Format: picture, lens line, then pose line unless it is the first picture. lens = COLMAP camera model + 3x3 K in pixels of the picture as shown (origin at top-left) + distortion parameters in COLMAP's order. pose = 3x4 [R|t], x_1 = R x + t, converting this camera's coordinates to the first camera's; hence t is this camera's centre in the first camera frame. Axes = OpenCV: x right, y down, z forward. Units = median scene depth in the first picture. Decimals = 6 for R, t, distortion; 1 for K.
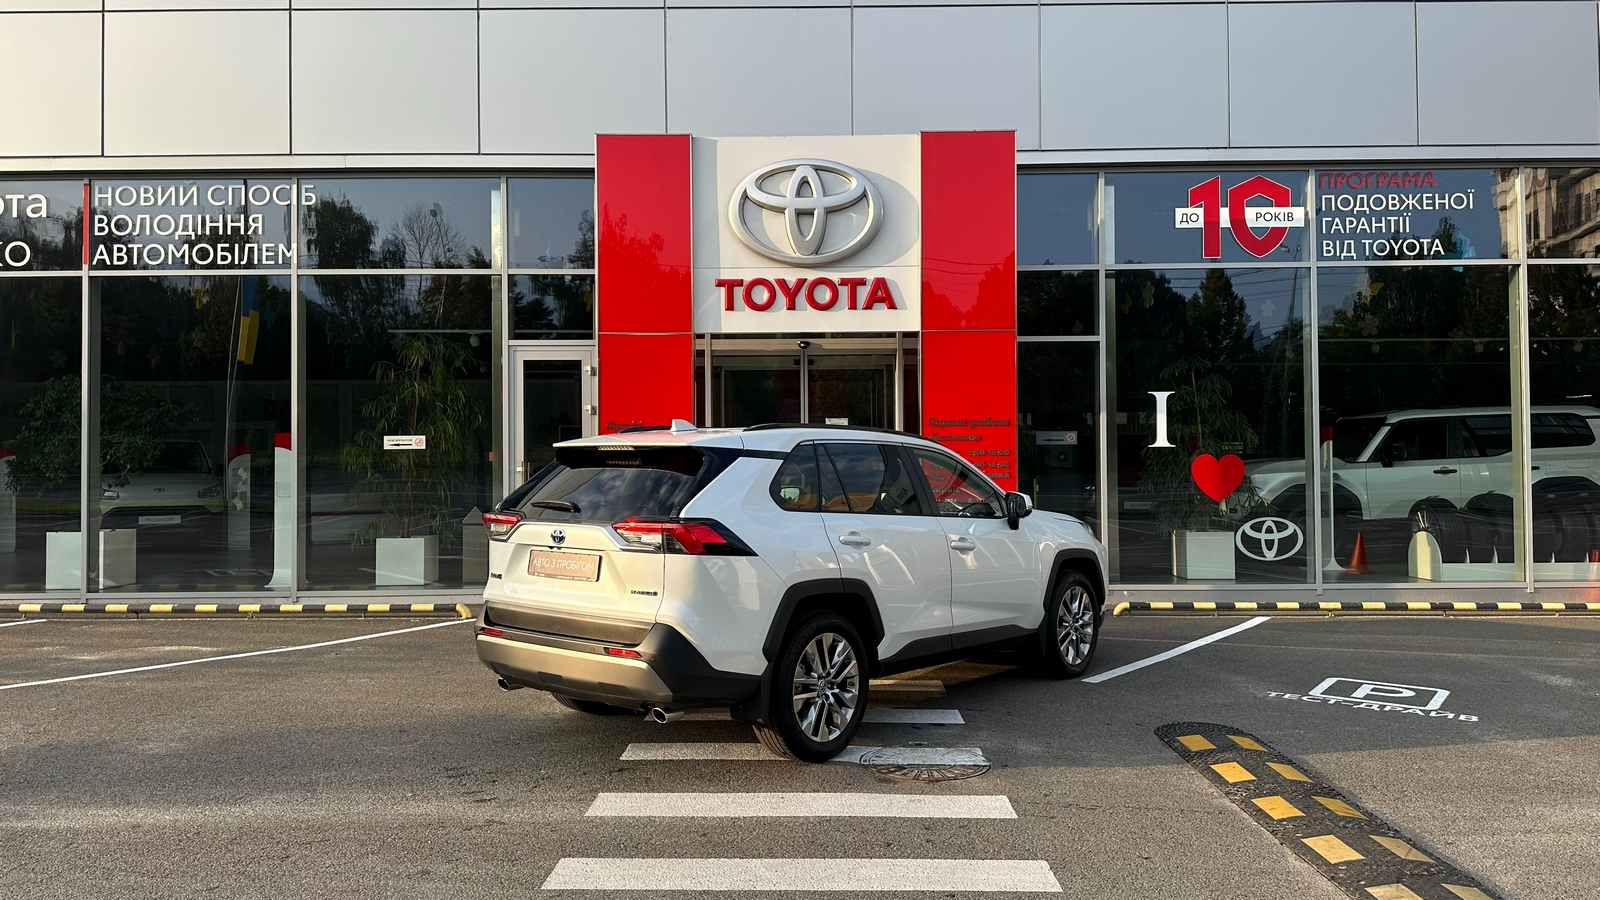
lens RADIAL K [[1146.6, 0, 799.8], [0, 1146.6, 439.5], [0, 0, 1]] dist [0.061101, -0.067440]
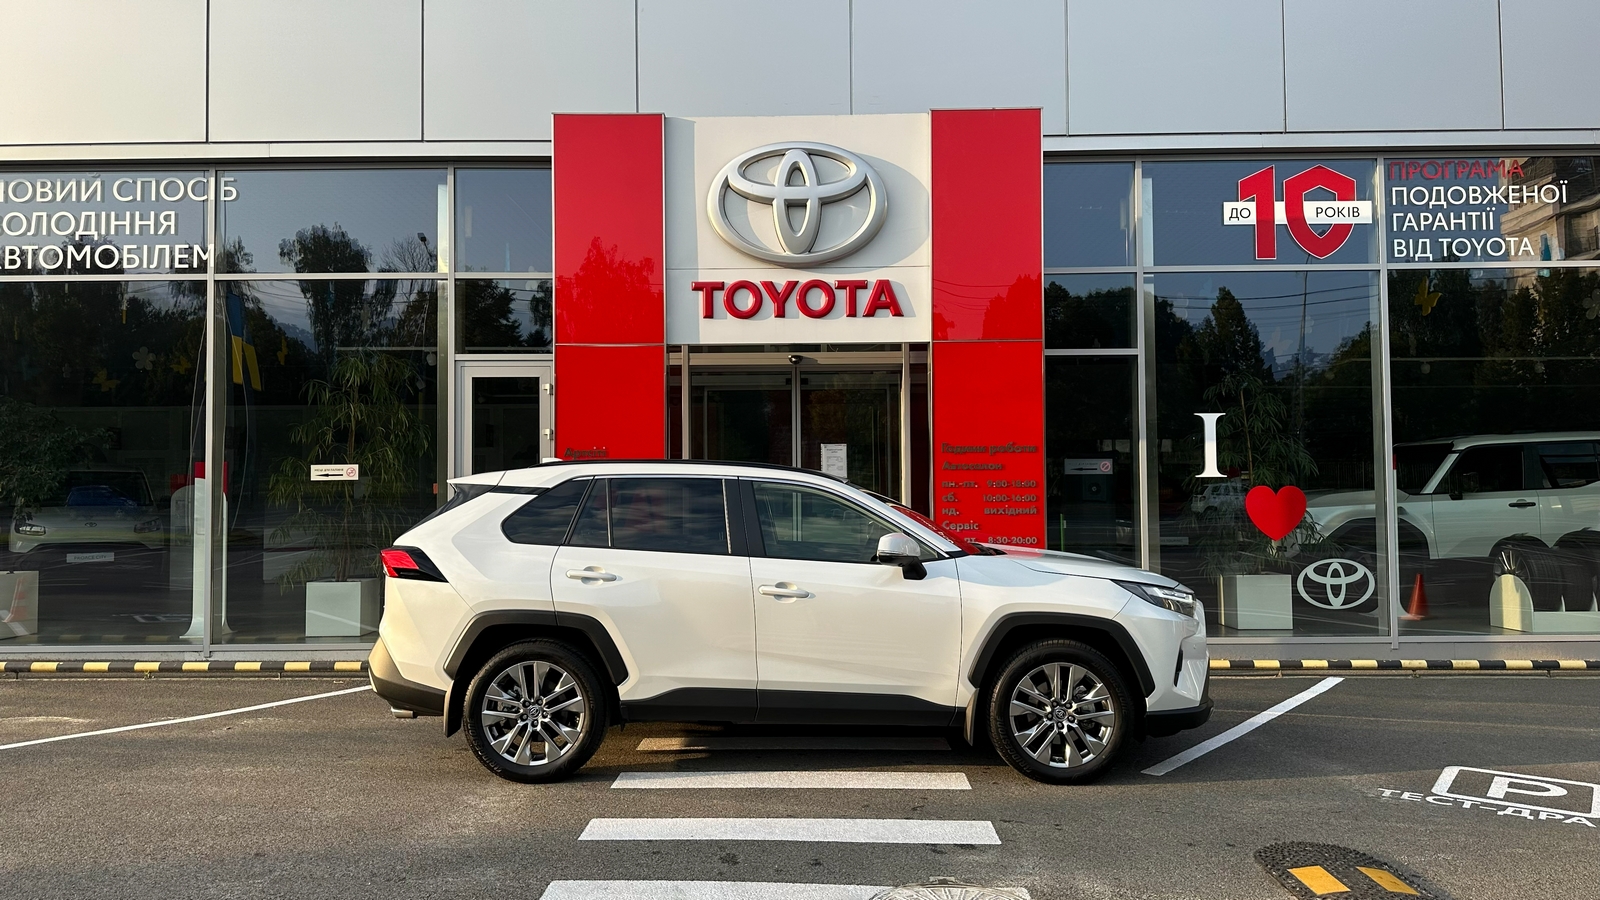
lens RADIAL K [[1146.6, 0, 794.7], [0, 1146.6, 443.6], [0, 0, 1]] dist [0.061101, -0.067440]
pose [[0.999994, -0.000568, -0.003502, 0.005871], [0.000494, 0.999774, -0.021272, -0.000429], [0.003514, 0.021270, 0.999768, 0.135842]]
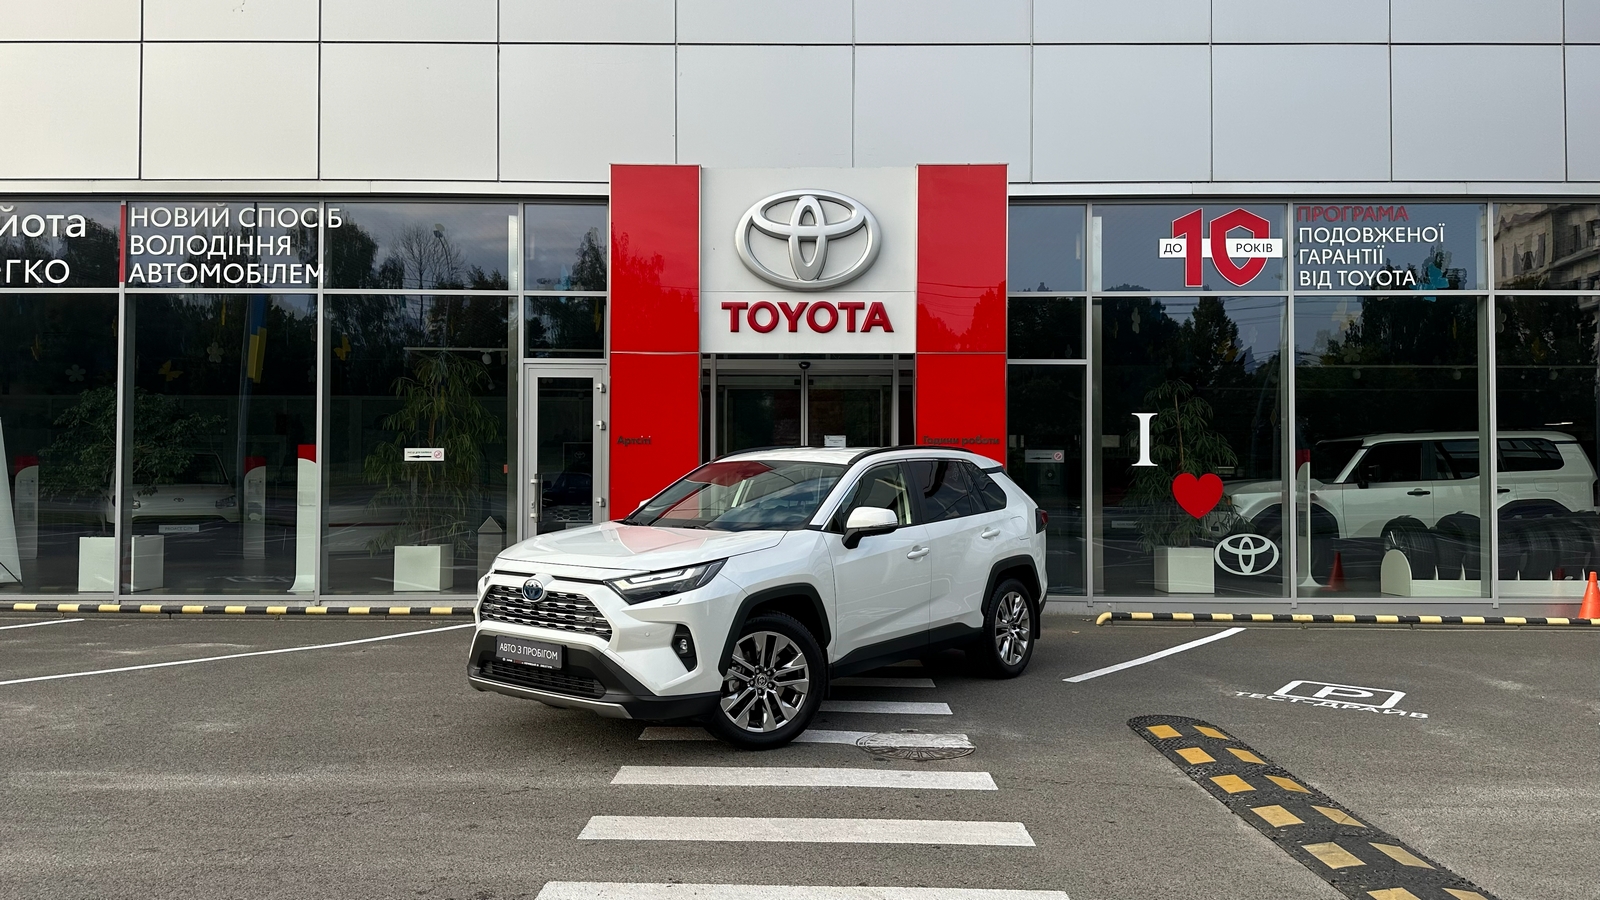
lens RADIAL K [[1146.6, 0, 792.2], [0, 1146.6, 456.7], [0, 0, 1]] dist [0.061101, -0.067440]
pose [[0.999948, 0.009955, -0.002020, -0.004953], [-0.009962, 0.999944, -0.003689, 0.005251], [0.001983, 0.003708, 0.999991, -0.050398]]
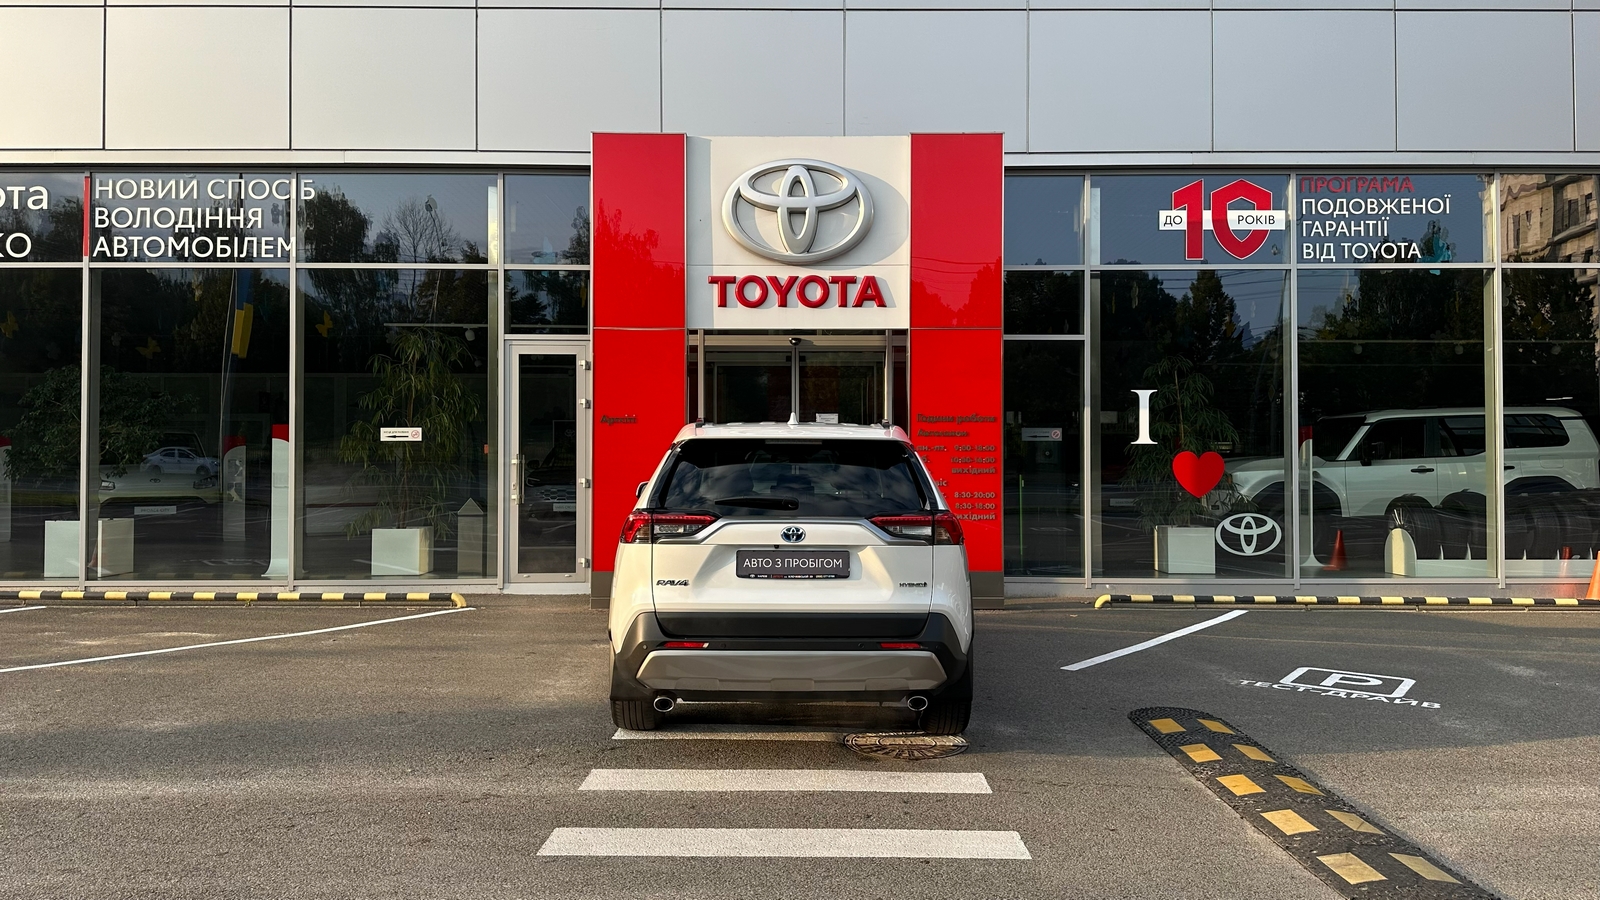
lens RADIAL K [[1146.6, 0, 803.9], [0, 1146.6, 439.6], [0, 0, 1]] dist [0.061101, -0.067440]
pose [[0.999931, 0.007077, 0.009368, 0.002438], [-0.007097, 0.999972, 0.002177, 0.002567], [-0.009353, -0.002243, 0.999954, -0.019144]]
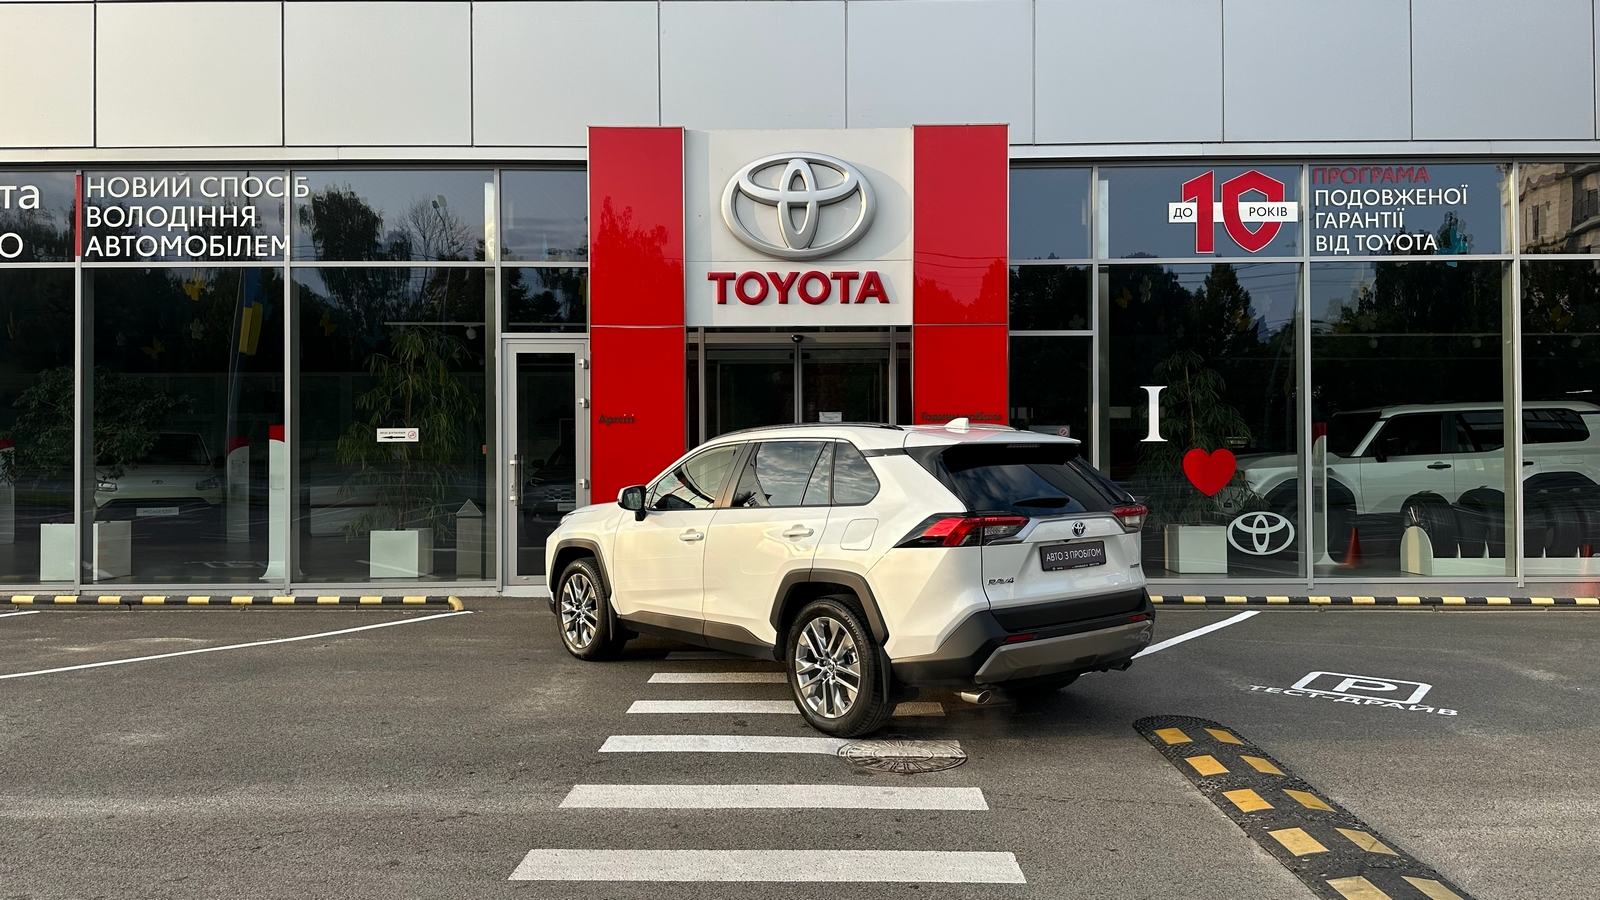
lens RADIAL K [[1146.6, 0, 809.4], [0, 1146.6, 442.3], [0, 0, 1]] dist [0.061101, -0.067440]
pose [[0.999996, 0.002491, 0.001446, 0.013086], [-0.002503, 0.999964, 0.008093, -0.000168], [-0.001425, -0.008097, 0.999966, -0.001071]]
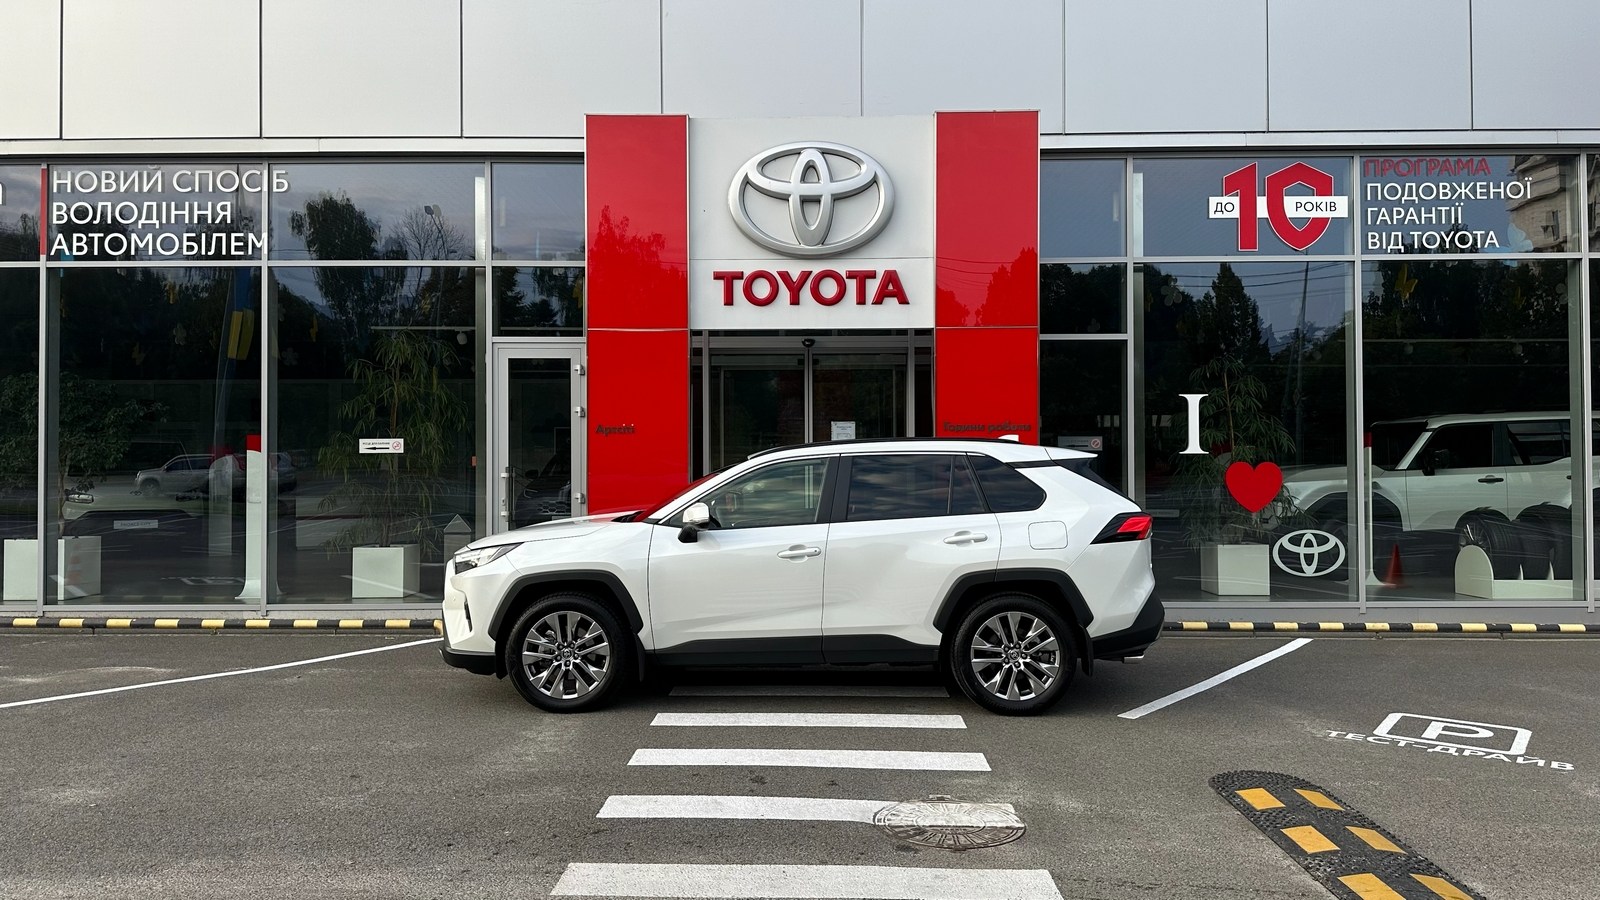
lens RADIAL K [[1146.6, 0, 793.3], [0, 1146.6, 441.9], [0, 0, 1]] dist [0.061101, -0.067440]
pose [[0.999963, 0.003642, -0.007783, -0.001280], [-0.003631, 0.999992, 0.001468, -0.003308], [0.007788, -0.001440, 0.999969, 0.068126]]
